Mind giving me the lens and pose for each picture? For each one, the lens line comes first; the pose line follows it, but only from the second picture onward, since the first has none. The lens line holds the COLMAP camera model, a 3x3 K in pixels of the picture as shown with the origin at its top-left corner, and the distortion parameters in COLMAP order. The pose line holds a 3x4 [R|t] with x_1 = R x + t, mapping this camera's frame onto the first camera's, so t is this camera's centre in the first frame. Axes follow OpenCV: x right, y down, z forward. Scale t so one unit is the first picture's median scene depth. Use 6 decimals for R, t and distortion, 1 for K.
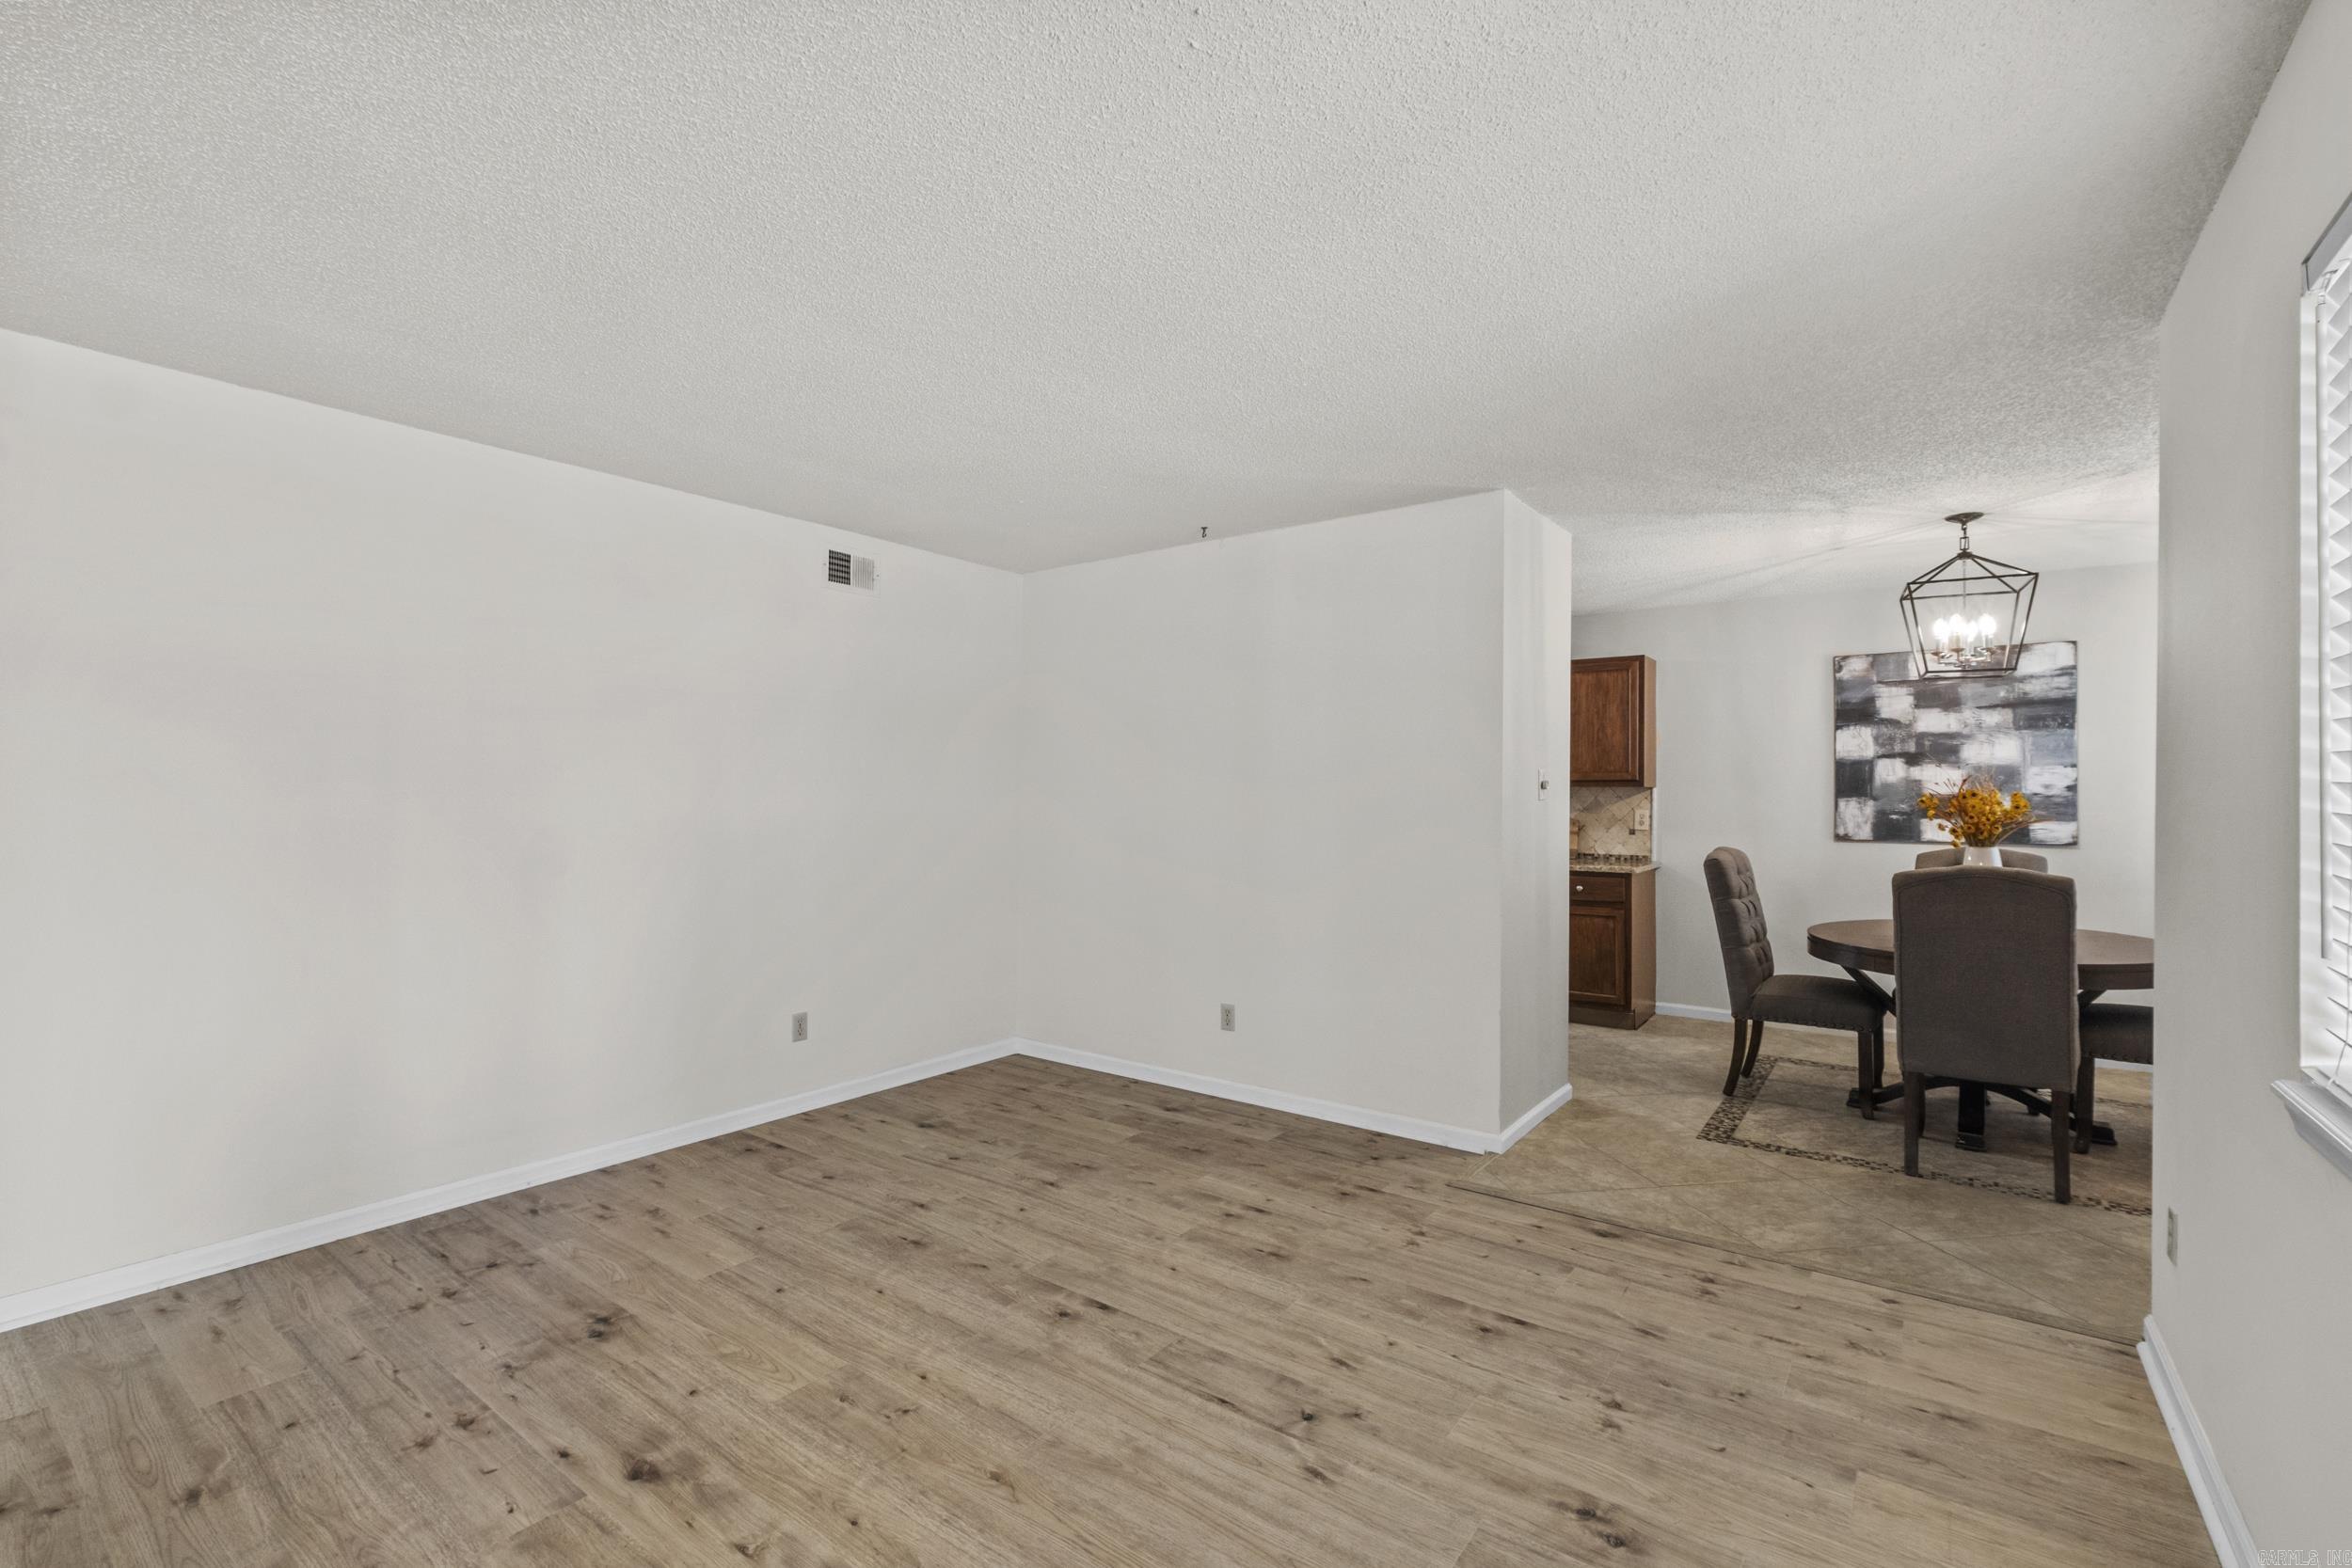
lens RADIAL K [[1020.5, 0, 1179.0], [0, 1020.5, 775.9], [0, 0, 1]] dist [-0.005997, -0.000853]
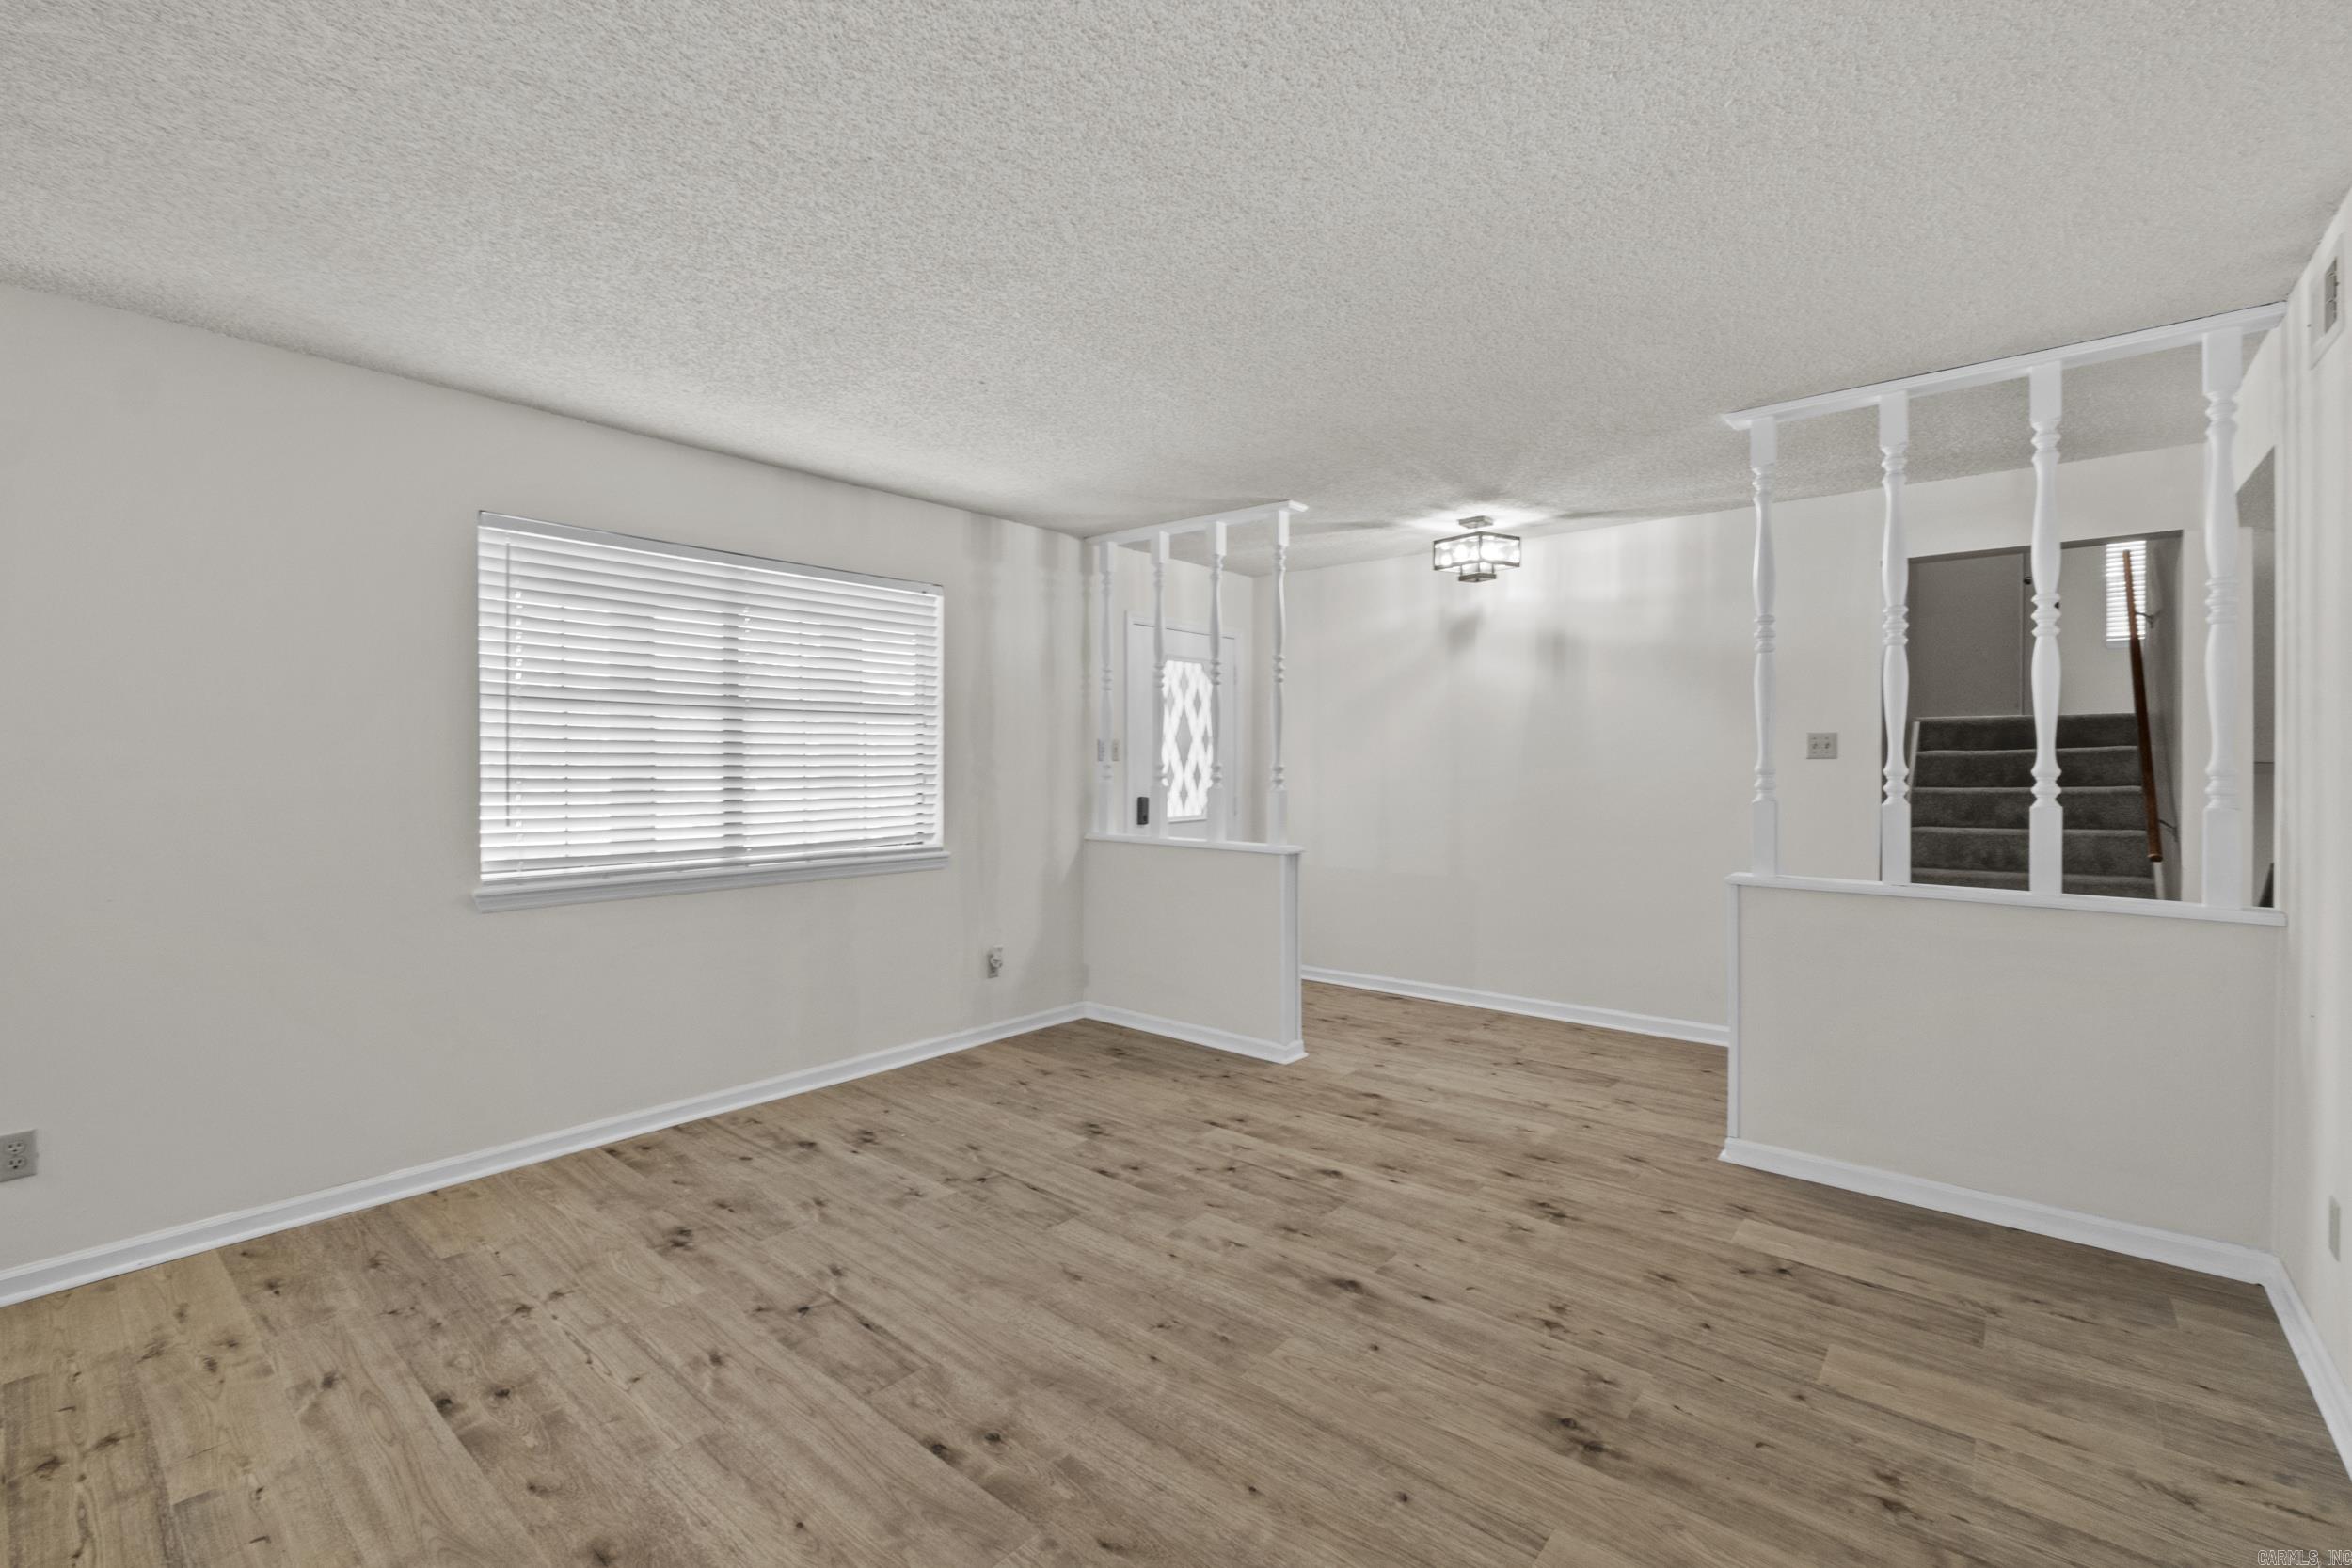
lens RADIAL K [[1020.5, 0, 1174.2], [0, 1020.5, 782.3], [0, 0, 1]] dist [-0.005997, -0.000853]
pose [[-0.997672, -0.005933, 0.067941, -0.280148], [-0.005675, 0.999976, 0.003982, 0.032296], [-0.067963, 0.003587, -0.997681, 1.652570]]
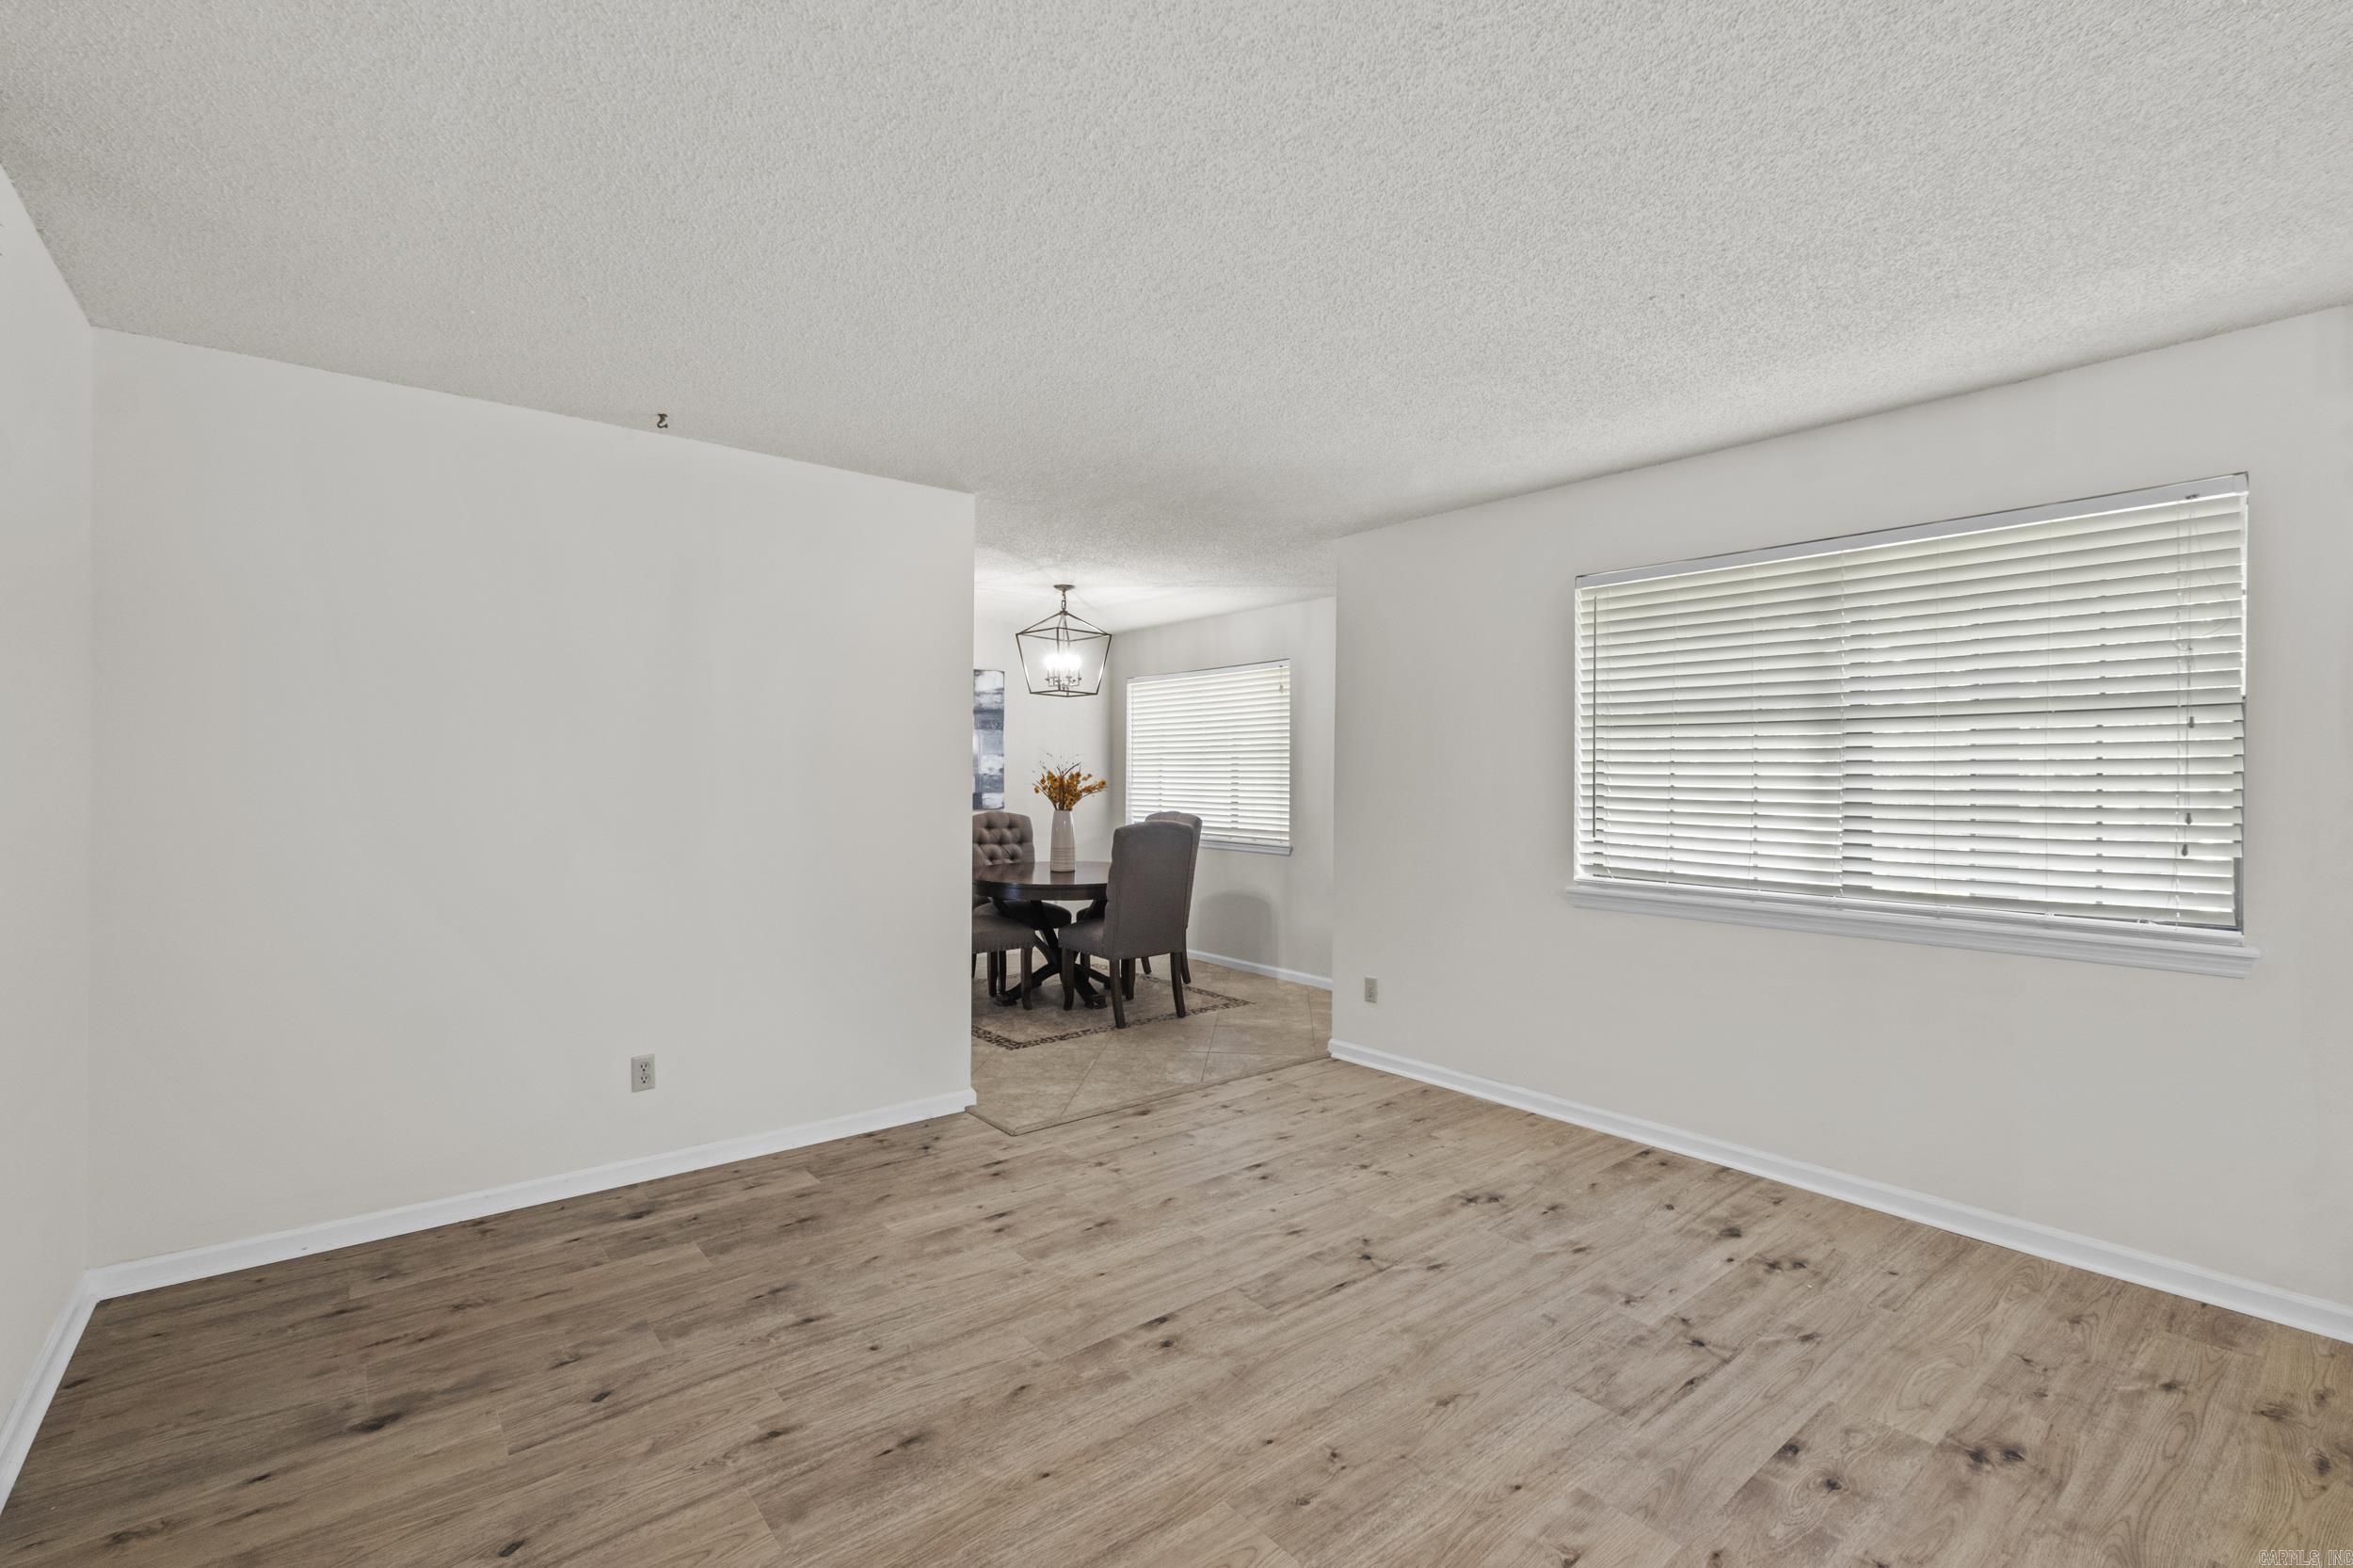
lens RADIAL K [[1021.0, 0, 1146.4], [0, 1021.0, 774.6], [0, 0, 1]] dist [-0.005997, -0.000853]
pose [[0.266259, -0.001022, 0.963901, -0.947450], [-0.018709, 0.999806, 0.006228, 0.009509], [-0.963720, -0.019692, 0.266188, 0.739980]]
